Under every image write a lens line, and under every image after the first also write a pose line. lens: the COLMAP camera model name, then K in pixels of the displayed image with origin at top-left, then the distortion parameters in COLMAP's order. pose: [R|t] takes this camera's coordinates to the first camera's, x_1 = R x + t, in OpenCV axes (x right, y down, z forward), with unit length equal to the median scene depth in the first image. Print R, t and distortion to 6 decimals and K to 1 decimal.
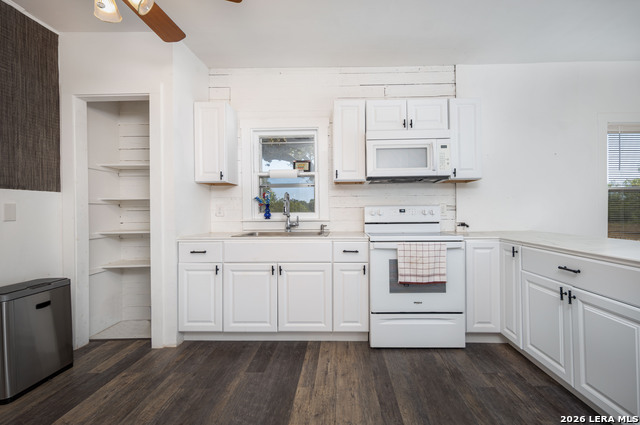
lens RADIAL K [[288.4, 0, 327.1], [0, 288.4, 213.5], [0, 0, 1]] dist [-0.000734, -0.000525]
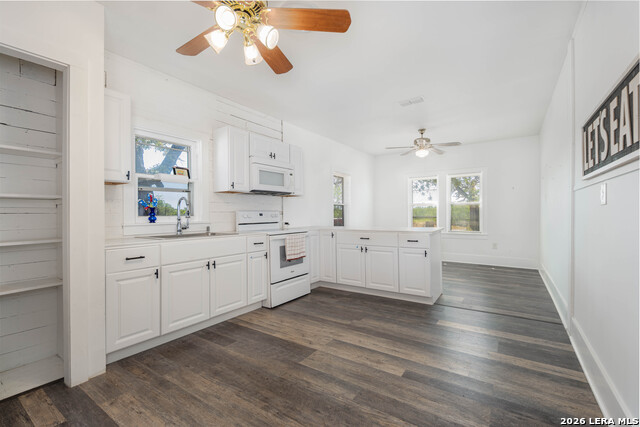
lens RADIAL K [[288.4, 0, 312.1], [0, 288.4, 212.8], [0, 0, 1]] dist [-0.000734, -0.000525]
pose [[0.561637, 0.006760, 0.827356, -0.899112], [0.009707, 0.999844, -0.014759, 0.006659], [-0.827327, 0.016321, 0.561484, 0.002943]]
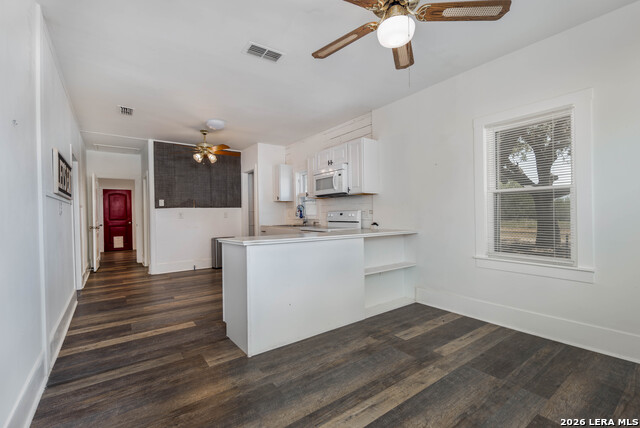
lens RADIAL K [[288.4, 0, 328.7], [0, 288.4, 215.2], [0, 0, 1]] dist [-0.000734, -0.000525]
pose [[0.610908, 0.004567, -0.791689, 1.745070], [0.002723, 0.999965, 0.007870, -0.019773], [0.791697, -0.006964, 0.610874, -0.041929]]
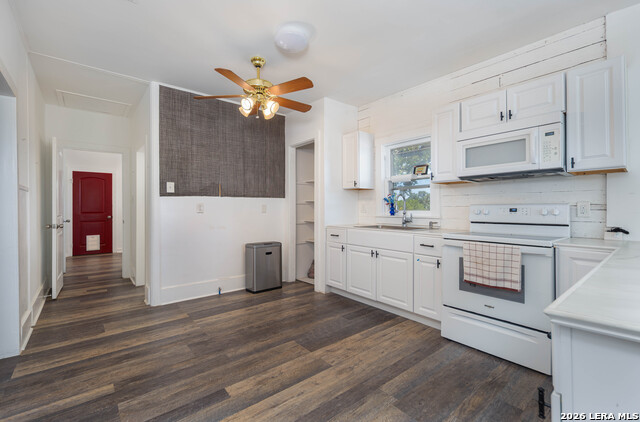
lens RADIAL K [[283.4, 0, 323.8], [0, 283.4, 208.3], [0, 0, 1]] dist [0.000191, -0.000679]
pose [[0.654689, 0.008298, -0.755853, 0.635643], [-0.011139, 0.999937, 0.001330, -0.011134], [0.755816, 0.007549, 0.654741, -0.030654]]
